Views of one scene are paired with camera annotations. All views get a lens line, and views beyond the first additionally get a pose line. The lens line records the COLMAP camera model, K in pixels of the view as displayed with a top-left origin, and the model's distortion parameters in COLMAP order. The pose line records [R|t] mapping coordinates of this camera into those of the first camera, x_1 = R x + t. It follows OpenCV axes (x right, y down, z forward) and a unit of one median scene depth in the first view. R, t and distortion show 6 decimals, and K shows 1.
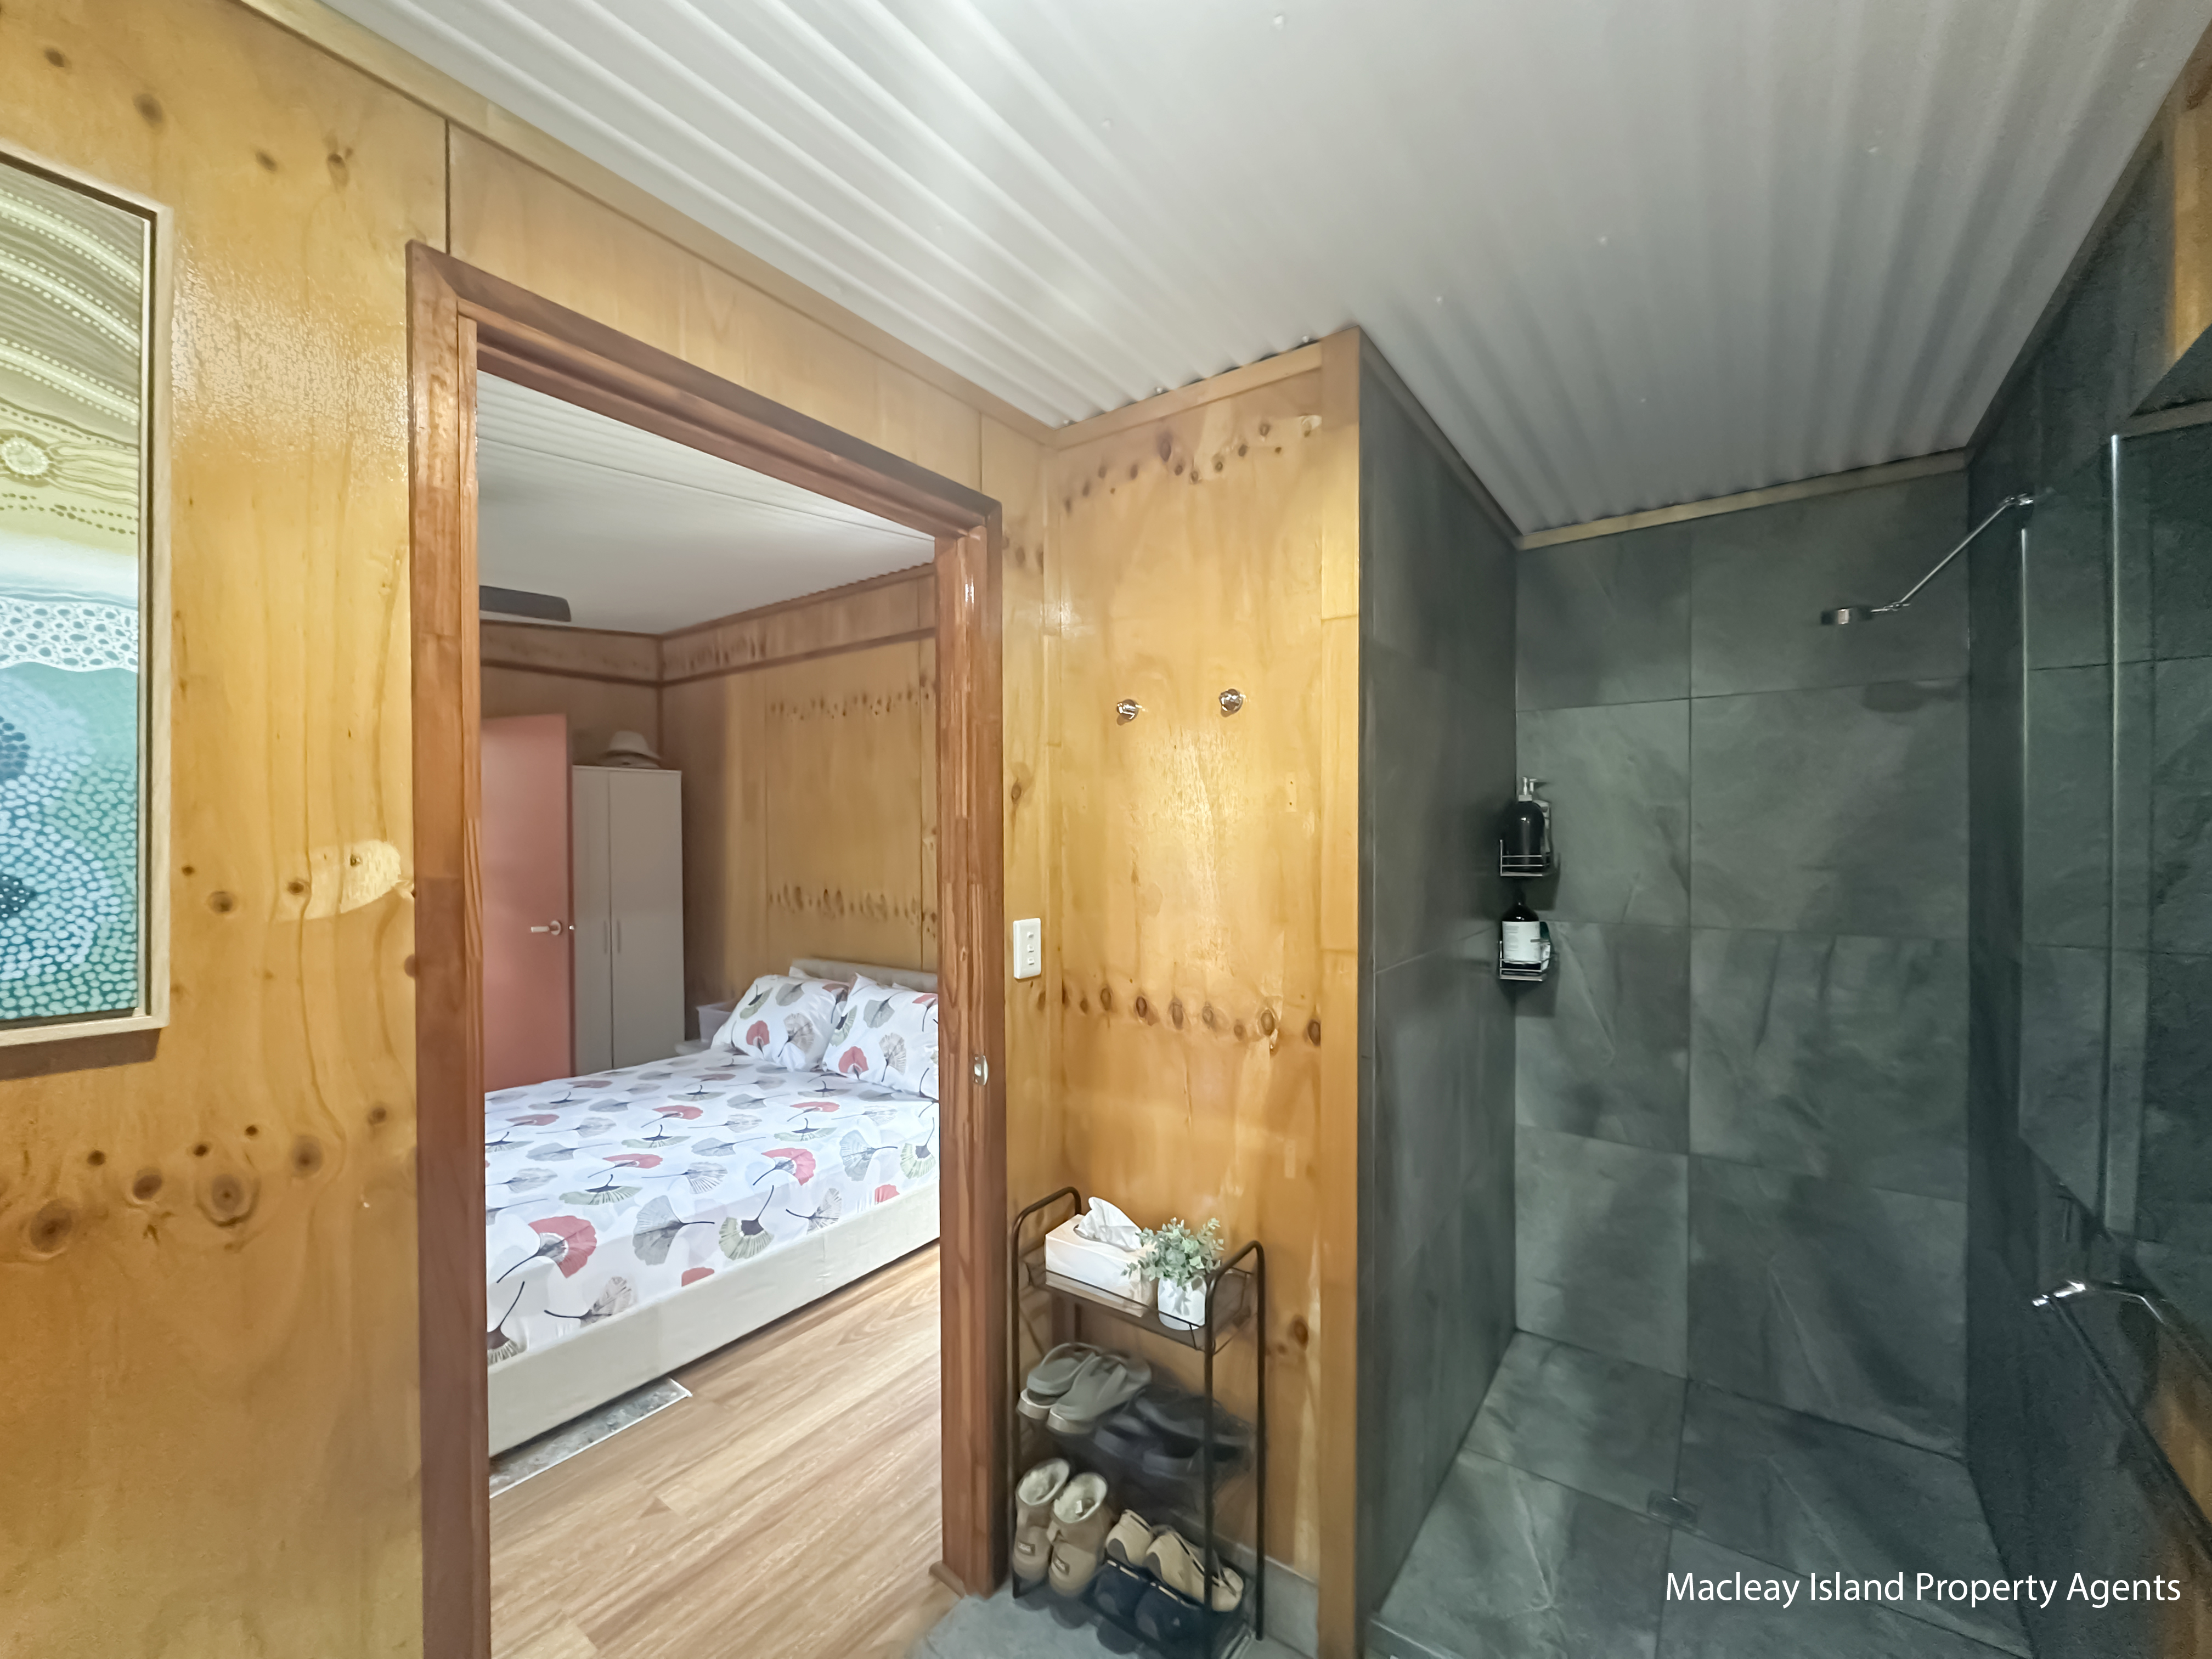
lens RADIAL K [[895.7, 0, 1105.9], [0, 895.7, 841.6], [0, 0, 1]] dist [-0.000064, 0.000011]
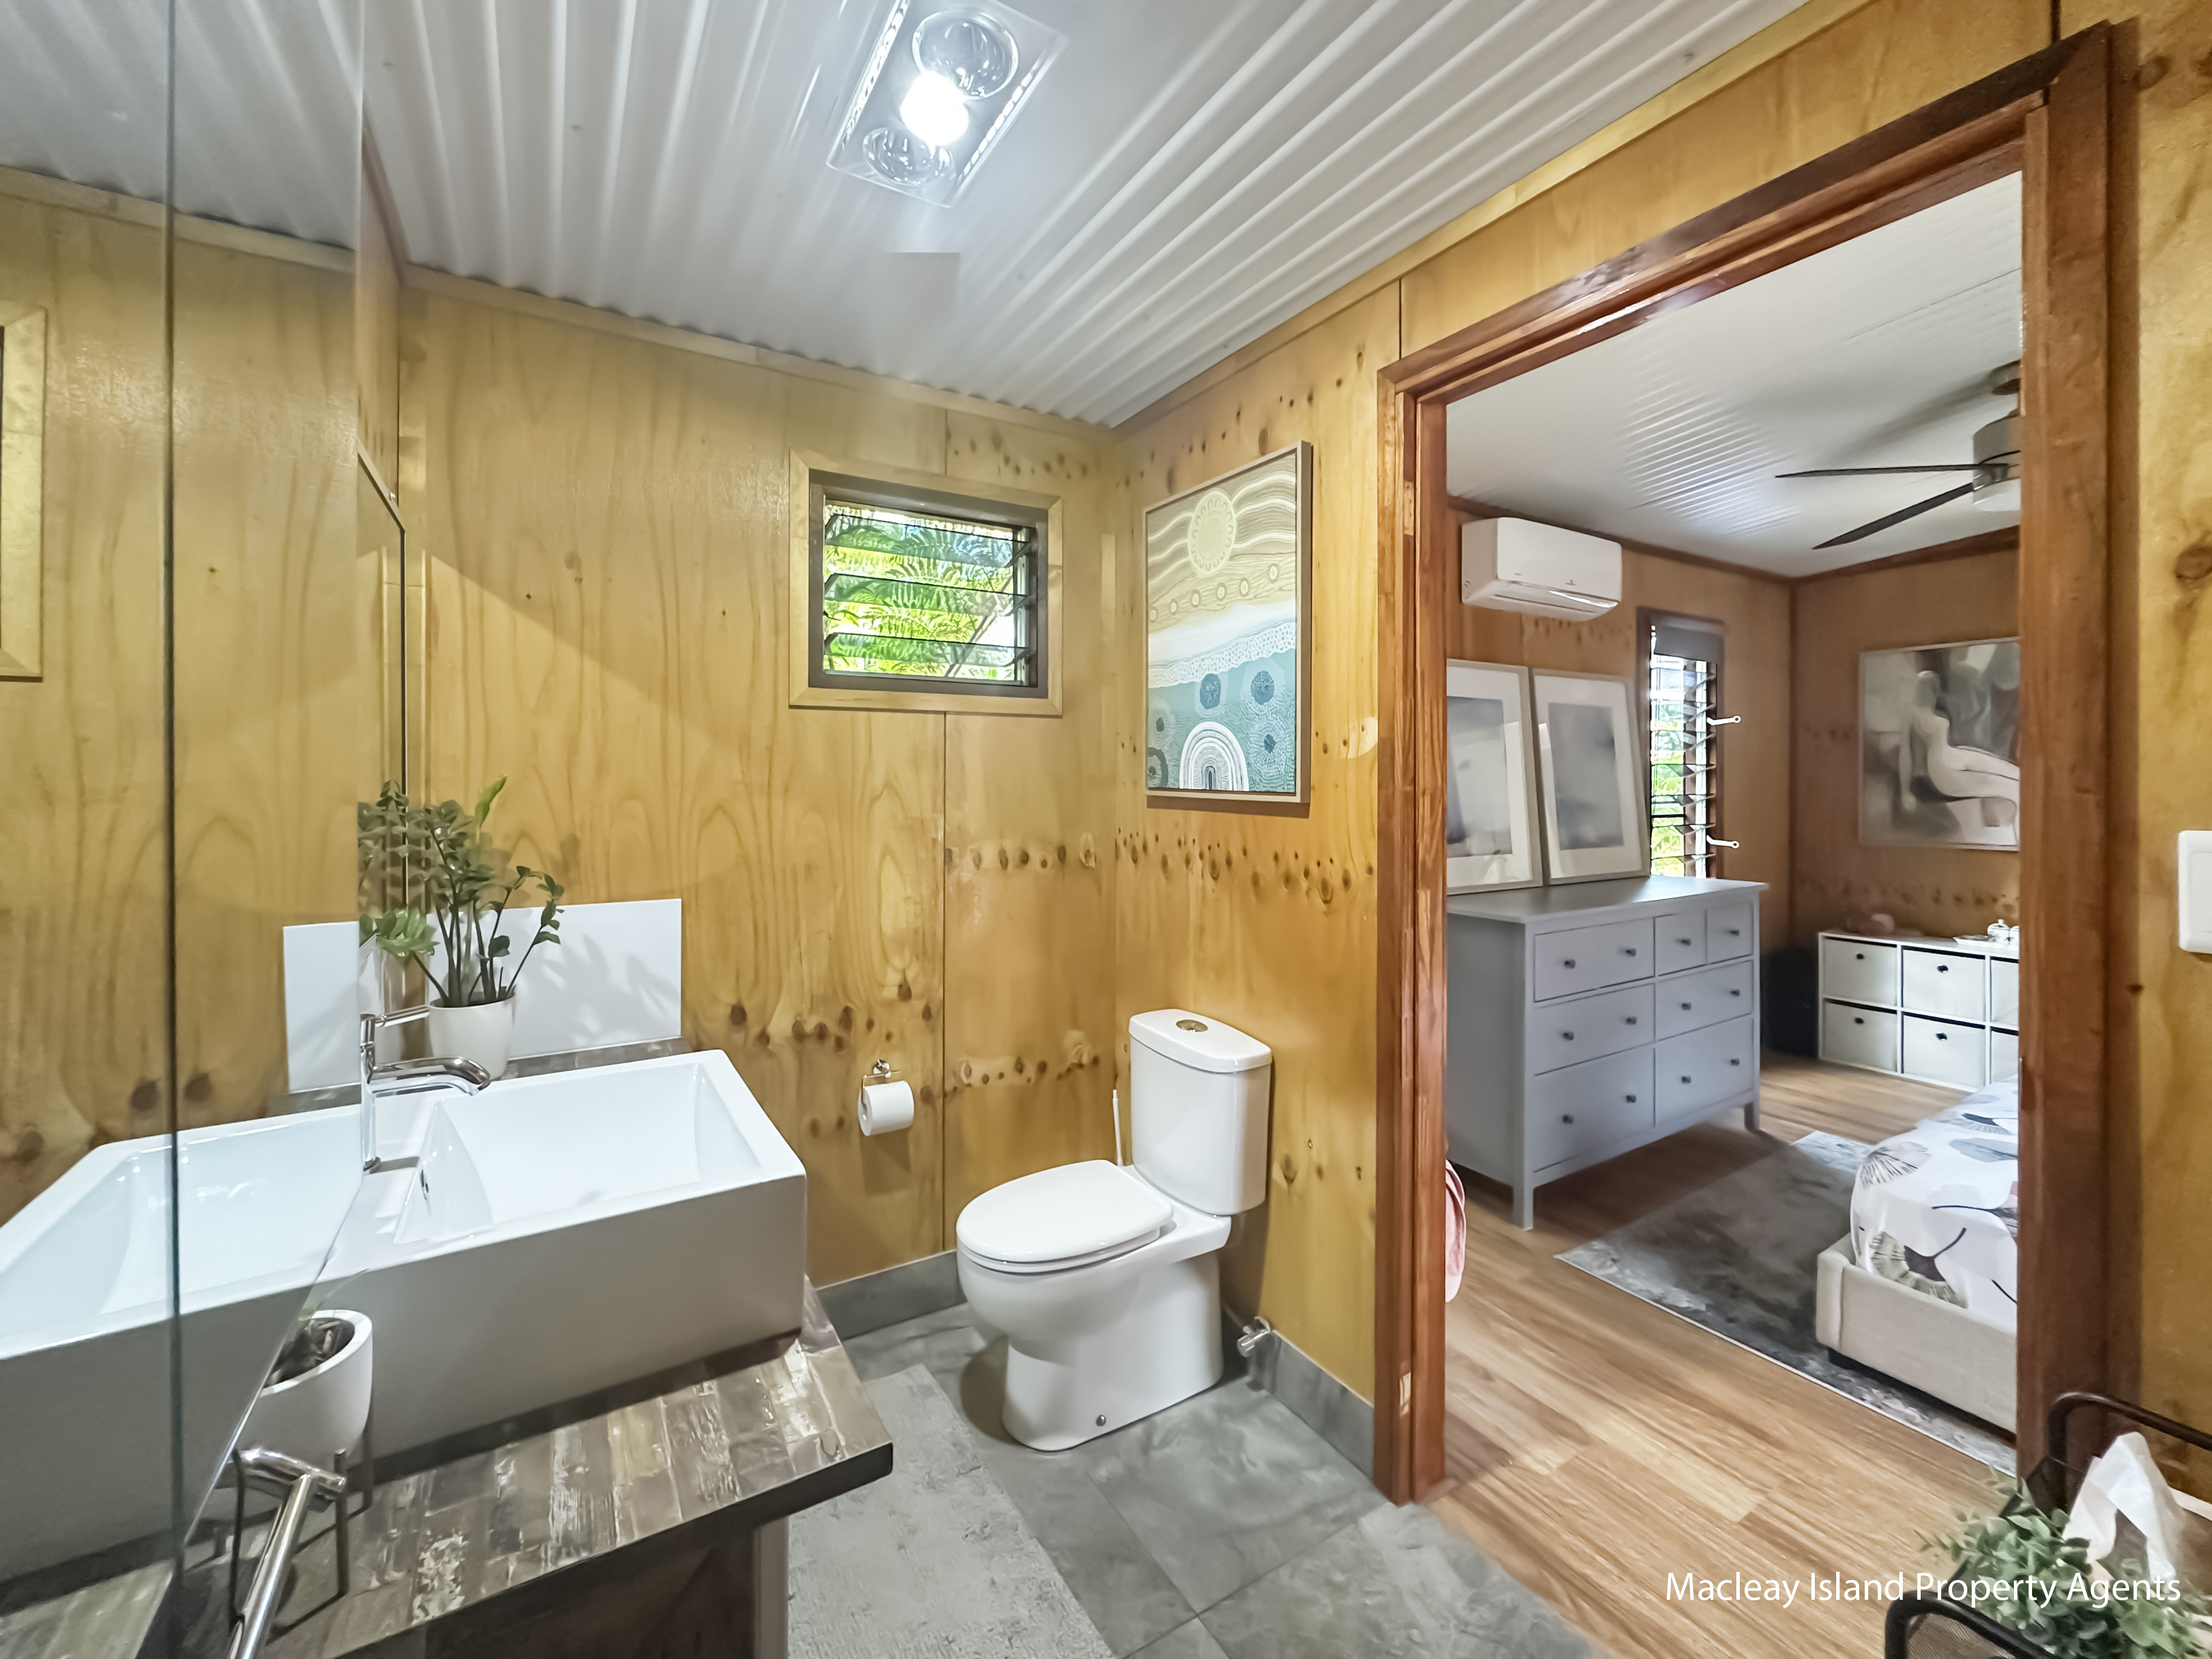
lens RADIAL K [[895.7, 0, 1081.0], [0, 895.7, 772.0], [0, 0, 1]] dist [-0.000064, 0.000011]
pose [[-0.398913, -0.002141, -0.916986, 1.103655], [-0.009085, 0.999957, 0.001617, 0.116404], [0.916944, 0.008975, -0.398915, 1.229554]]
